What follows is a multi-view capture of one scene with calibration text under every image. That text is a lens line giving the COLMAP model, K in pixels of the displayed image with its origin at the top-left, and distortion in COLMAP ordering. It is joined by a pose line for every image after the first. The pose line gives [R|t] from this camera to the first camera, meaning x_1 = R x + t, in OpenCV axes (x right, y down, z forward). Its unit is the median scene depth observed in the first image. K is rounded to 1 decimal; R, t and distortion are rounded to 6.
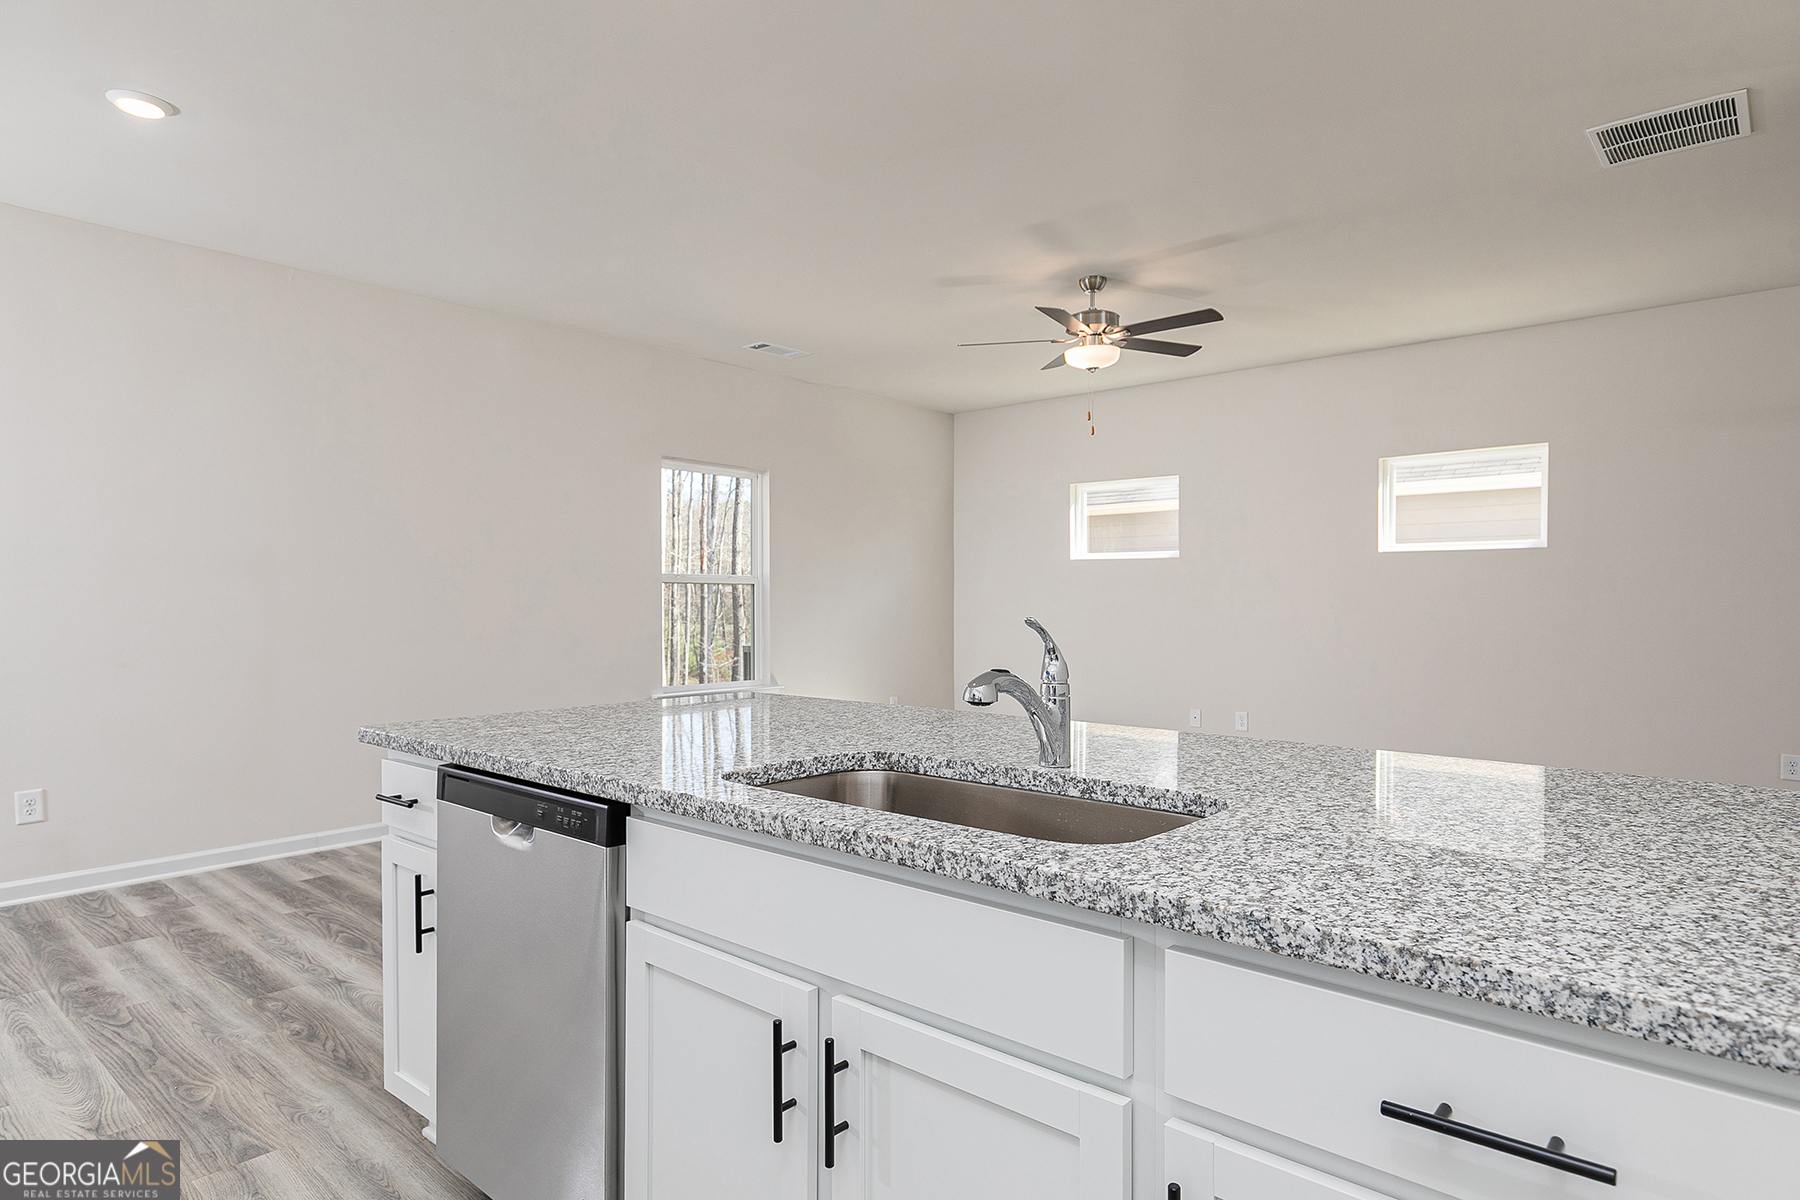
lens RADIAL K [[1010.7, 0, 907.2], [0, 1010.7, 620.8], [0, 0, 1]] dist [0.005059, 0.001564]
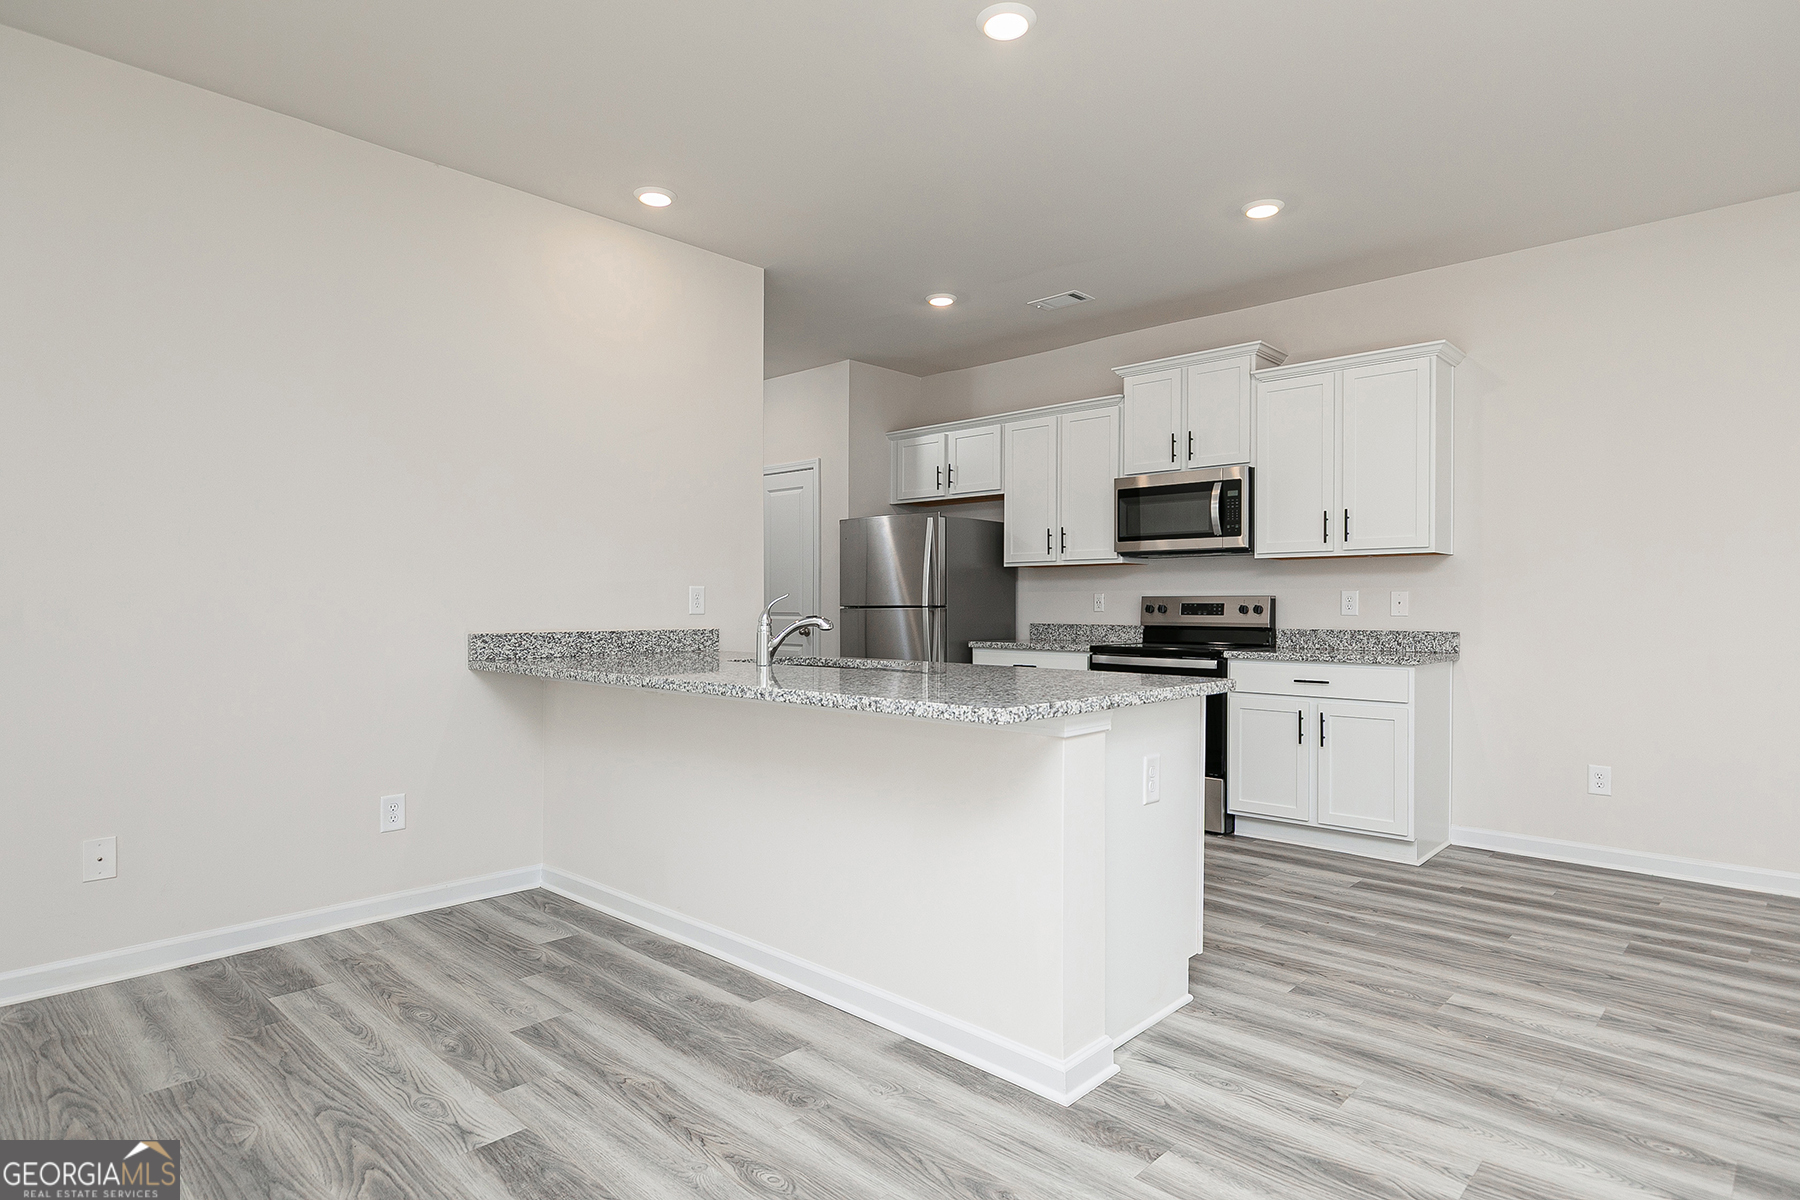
lens RADIAL K [[984.5, 0, 900.6], [0, 984.5, 608.0], [0, 0, 1]] dist [0.005443, -0.000002]
pose [[-0.999384, -0.004160, 0.034843, -0.087365], [-0.003140, 0.999566, 0.029282, -0.010677], [-0.034950, 0.029155, -0.998964, 1.267483]]
